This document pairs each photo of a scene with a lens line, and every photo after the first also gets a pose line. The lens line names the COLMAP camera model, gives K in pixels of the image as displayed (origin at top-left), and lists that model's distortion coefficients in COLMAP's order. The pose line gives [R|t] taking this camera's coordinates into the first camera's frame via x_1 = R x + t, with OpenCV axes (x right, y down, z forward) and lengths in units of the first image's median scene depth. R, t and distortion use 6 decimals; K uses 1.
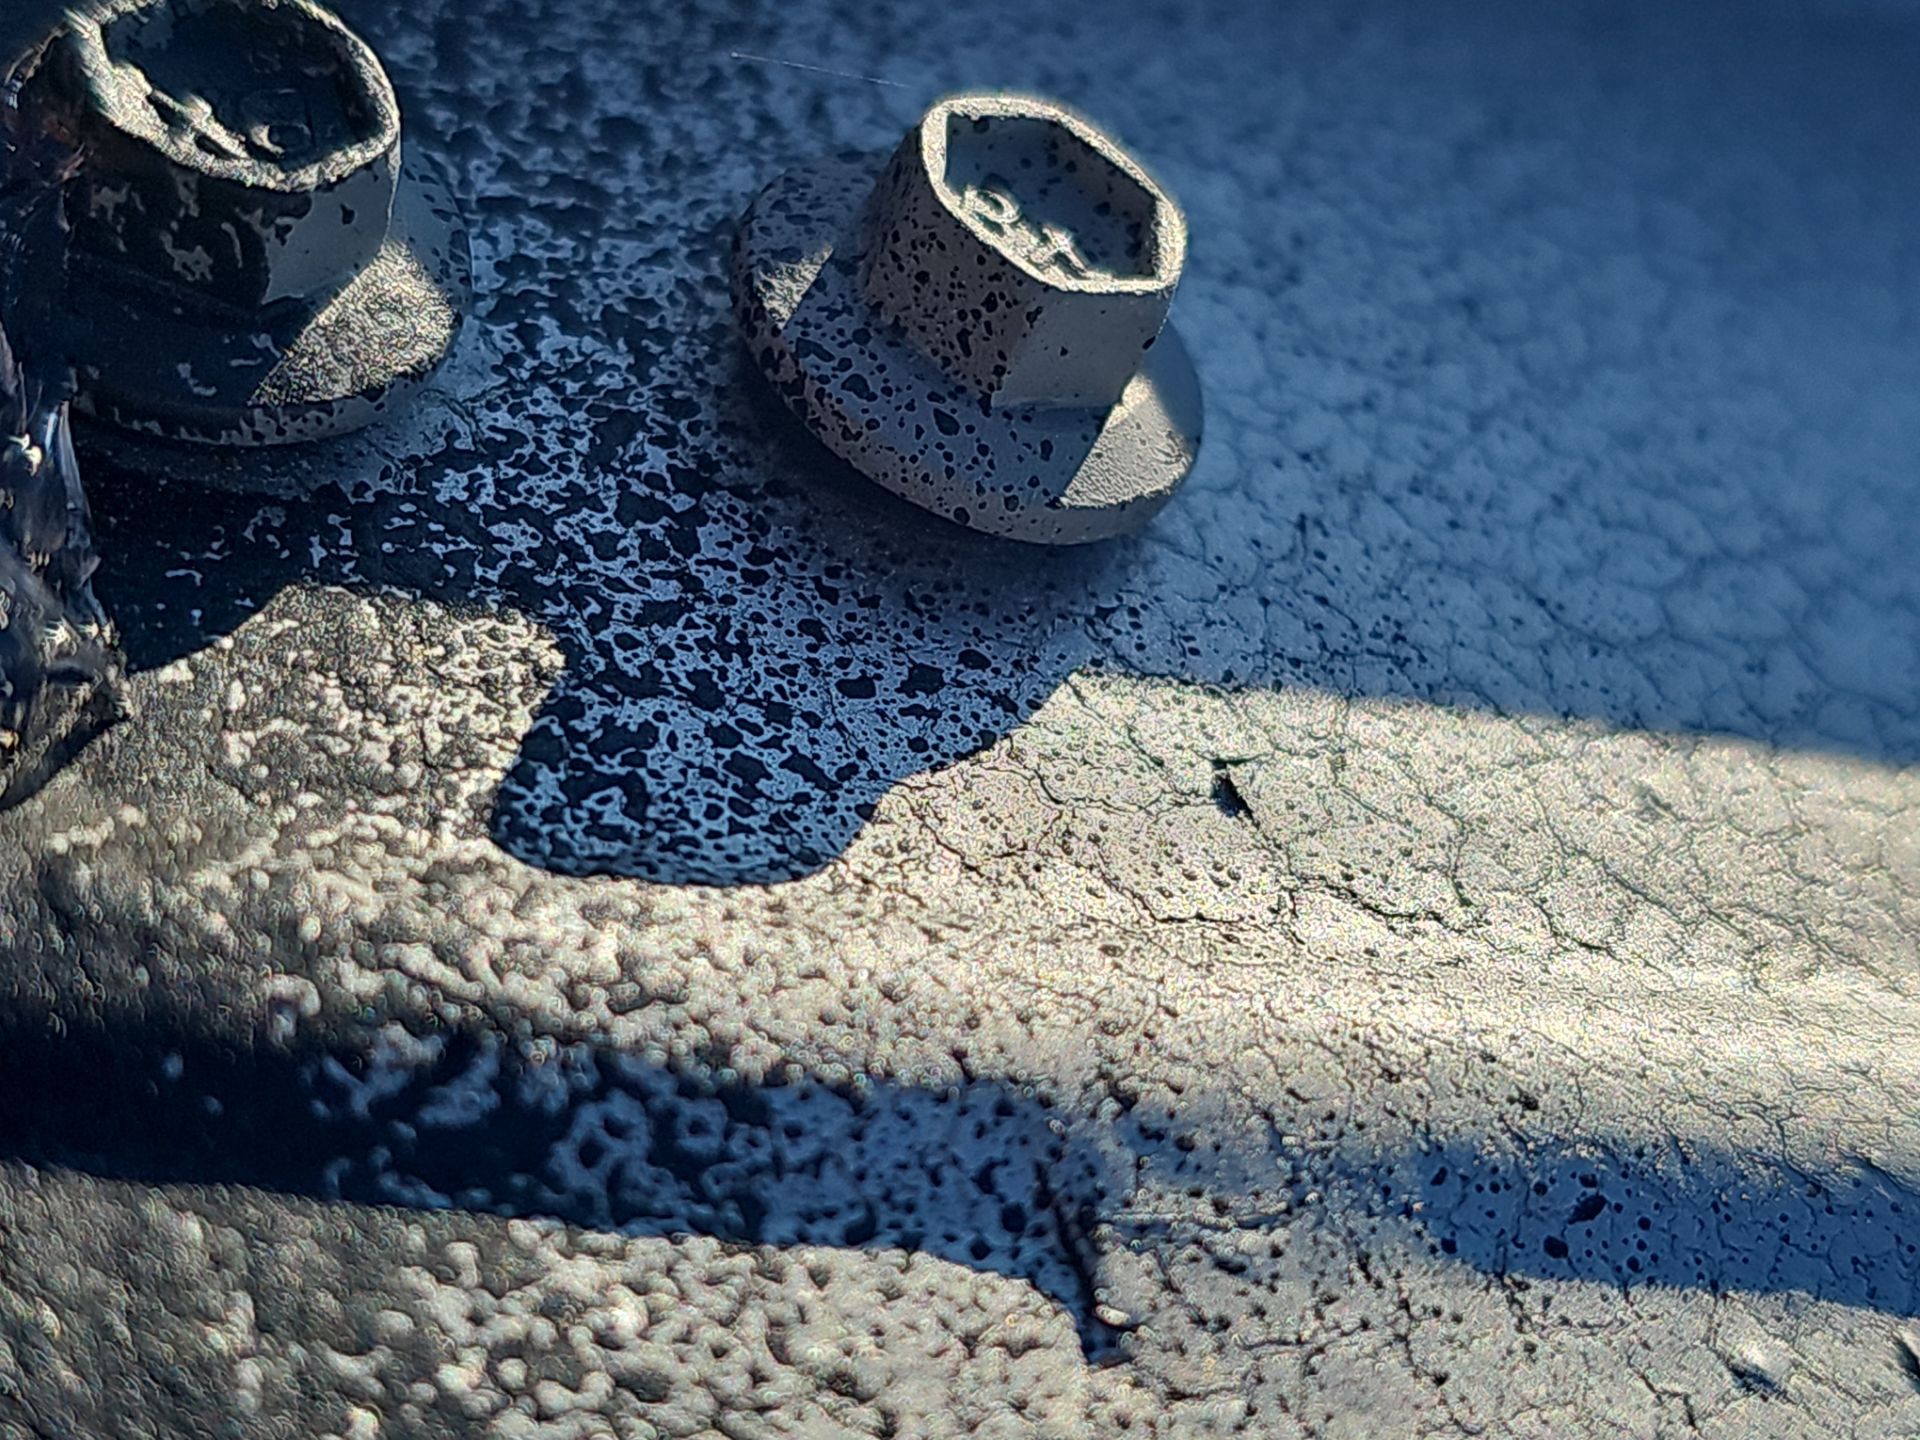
lens RADIAL K [[3421.0, 0, 960.0], [0, 3421.0, 720.0], [0, 0, 1]] dist [0.389533, -2.180964]
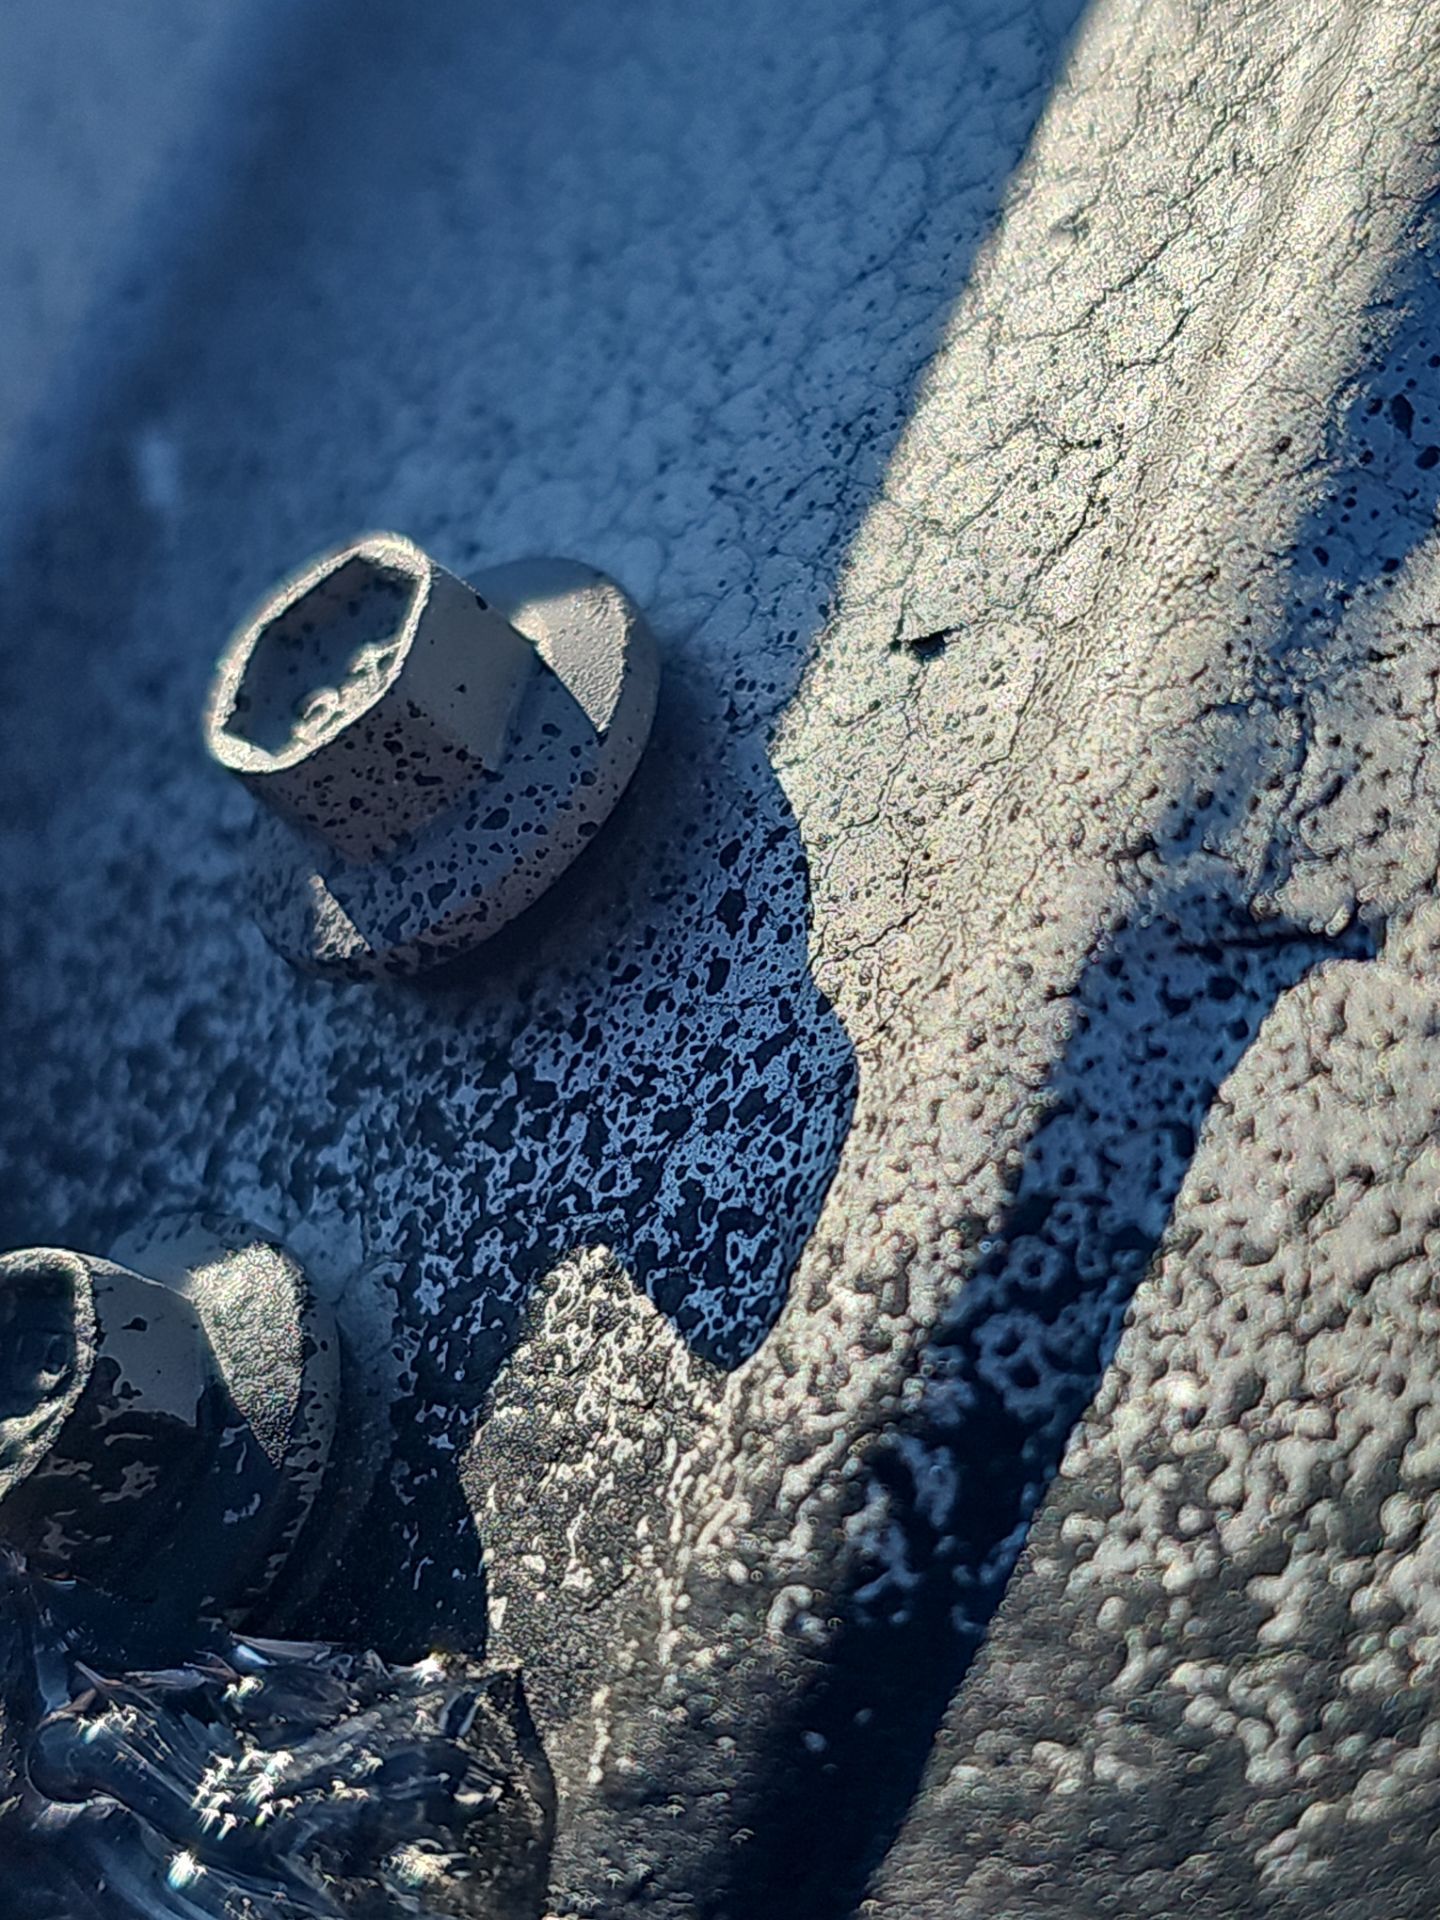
lens RADIAL K [[3421.0, 0, 720.0], [0, 3421.0, 960.0], [0, 0, 1]] dist [0.389533, -2.180964]
pose [[0.265908, -0.959600, -0.091984, 0.072166], [0.956460, 0.274534, -0.099071, 0.096204], [0.120321, -0.061635, 0.990820, -0.007582]]
